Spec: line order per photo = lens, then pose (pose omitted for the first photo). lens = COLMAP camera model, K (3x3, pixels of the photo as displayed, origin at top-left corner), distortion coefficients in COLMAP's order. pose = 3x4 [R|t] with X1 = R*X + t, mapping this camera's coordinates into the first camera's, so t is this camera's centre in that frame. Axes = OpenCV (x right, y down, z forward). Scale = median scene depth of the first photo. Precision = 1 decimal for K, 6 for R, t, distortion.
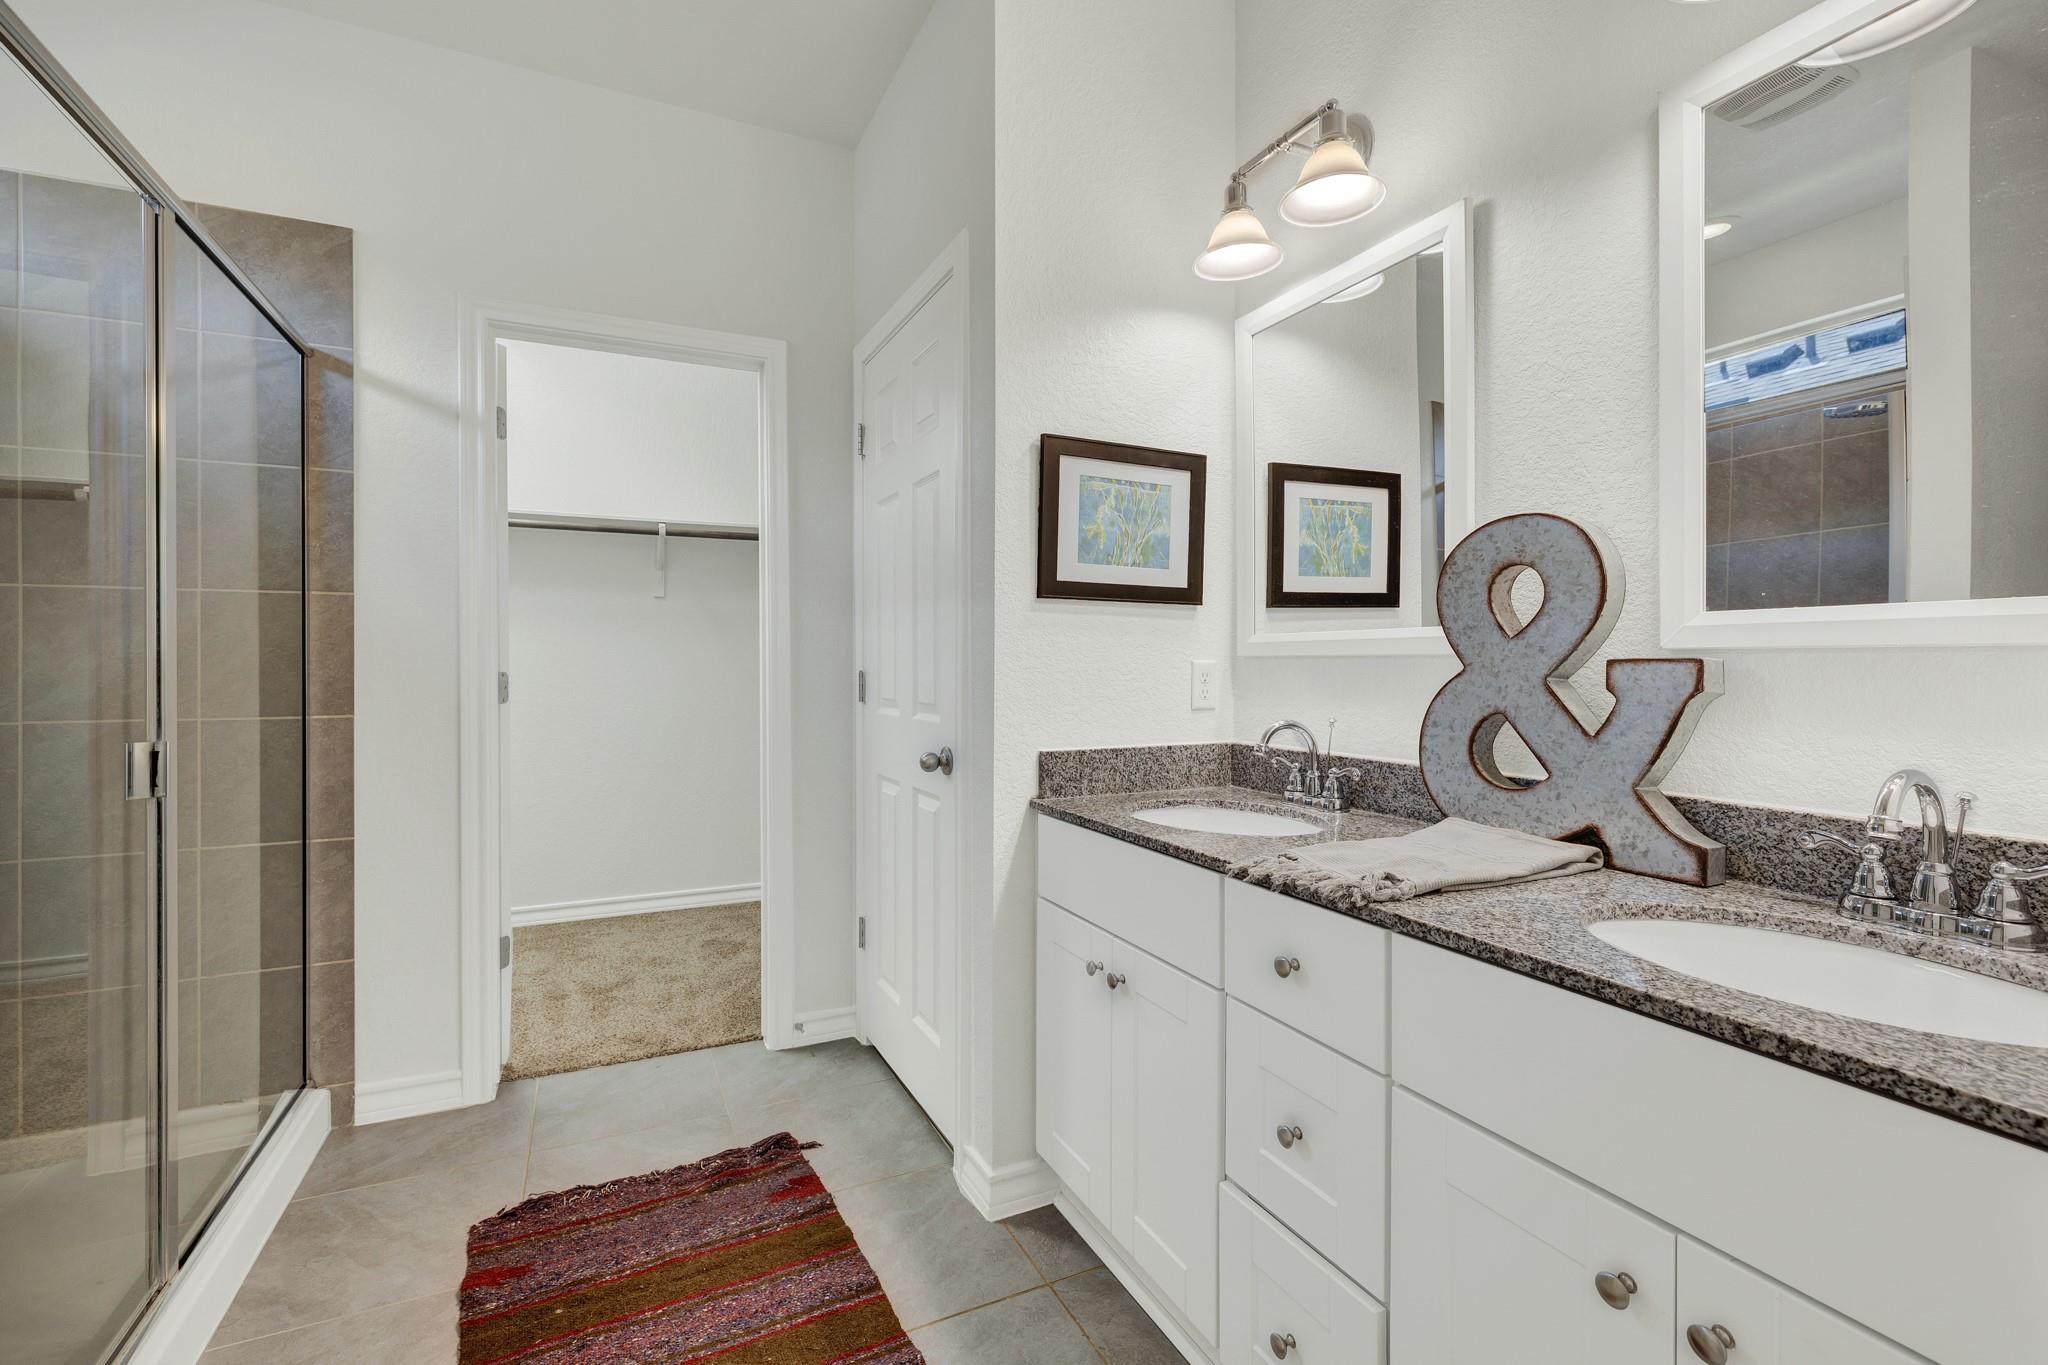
lens RADIAL K [[882.2, 0, 1003.6], [0, 882.2, 678.0], [0, 0, 1]] dist [0.000629, -0.000189]
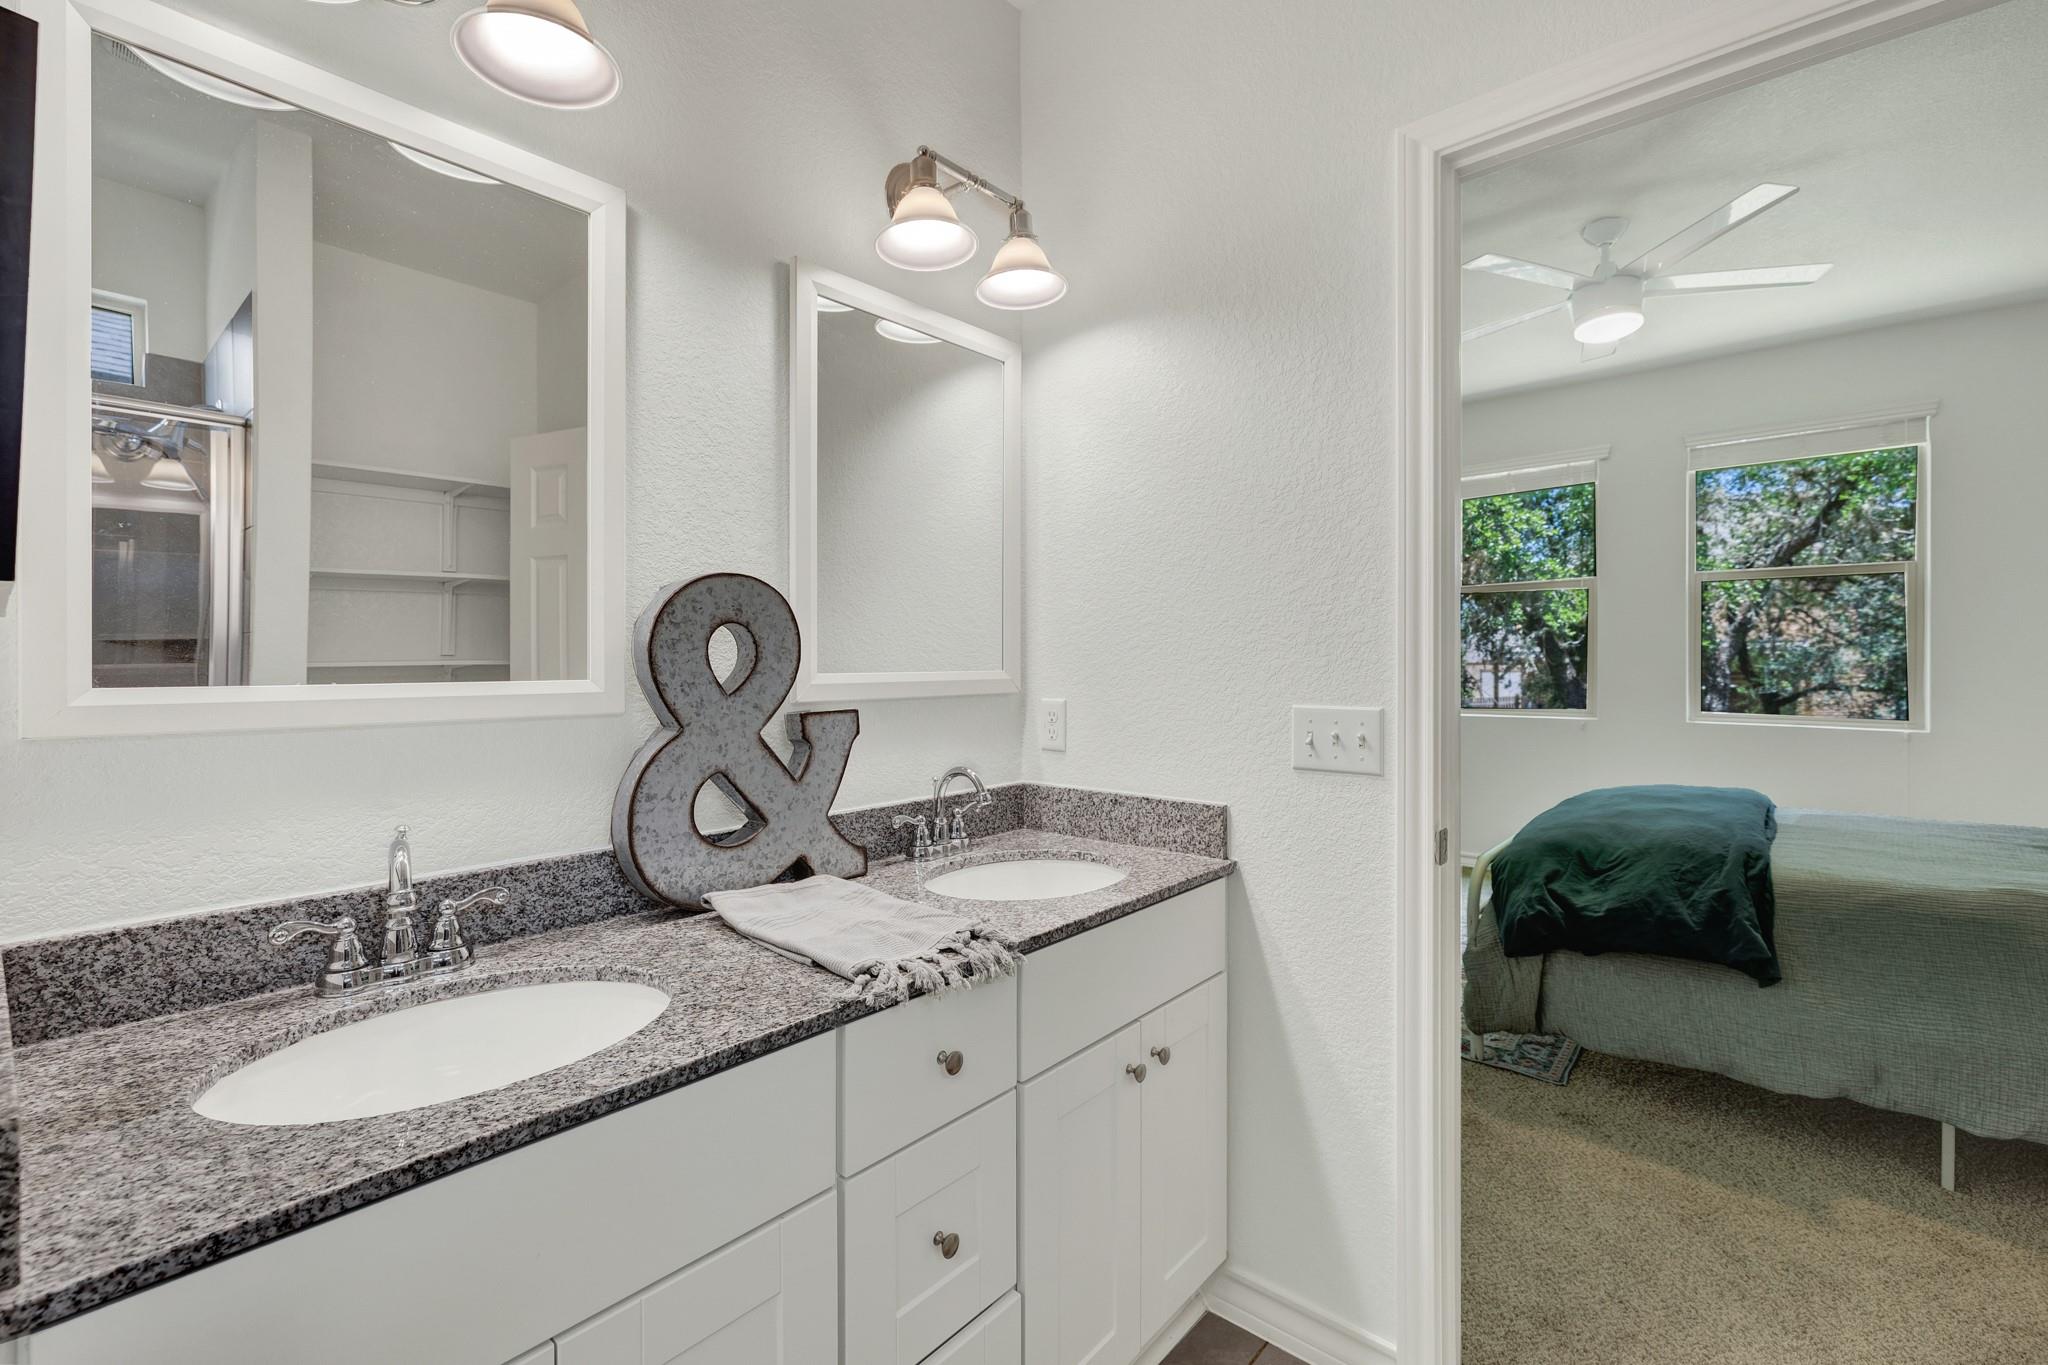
lens RADIAL K [[882.2, 0, 1017.3], [0, 882.2, 670.5], [0, 0, 1]] dist [0.000629, -0.000189]
pose [[-0.398810, -0.002865, 0.917029, -0.485875], [0.022587, 0.999661, 0.012946, -0.081648], [-0.916755, 0.025876, -0.398610, 1.132374]]
